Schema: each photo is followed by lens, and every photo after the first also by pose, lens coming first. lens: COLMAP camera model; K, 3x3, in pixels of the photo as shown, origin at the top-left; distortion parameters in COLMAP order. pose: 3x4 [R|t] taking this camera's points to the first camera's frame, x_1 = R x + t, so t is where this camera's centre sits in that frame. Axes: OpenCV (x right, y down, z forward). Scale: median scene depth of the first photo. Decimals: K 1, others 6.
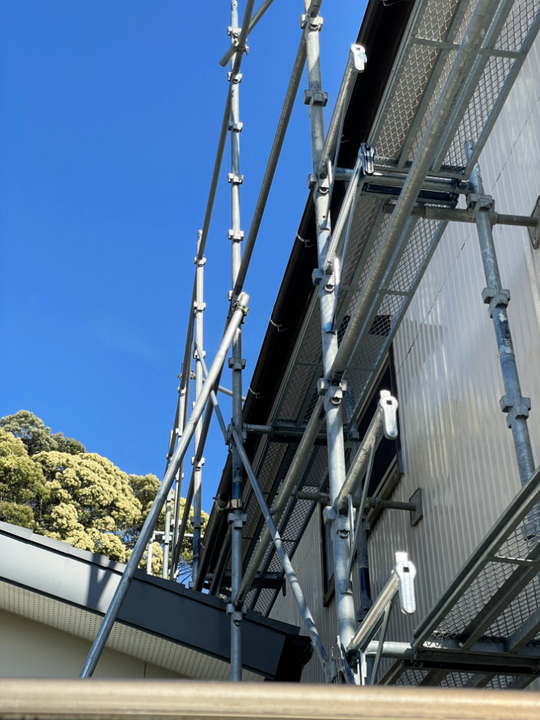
lens RADIAL K [[1106.2, 0, 268.6], [0, 1106.2, 360.0], [0, 0, 1]] dist [0.046000, 0.000000]
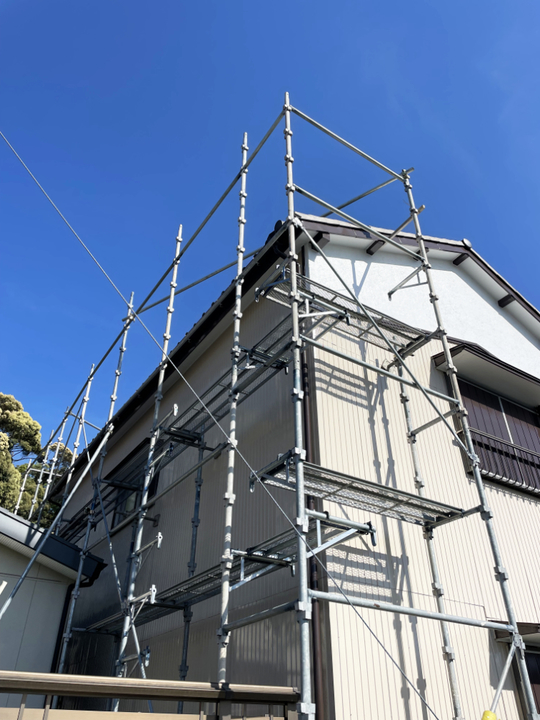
lens RADIAL K [[548.3, 0, 272.9], [0, 548.3, 359.0], [0, 0, 1]] dist [0.056098, -0.001105]
pose [[0.918798, 0.240384, 0.313090, -0.142298], [-0.238513, 0.970102, -0.044882, -0.292938], [-0.314518, -0.033439, 0.948662, -0.449025]]
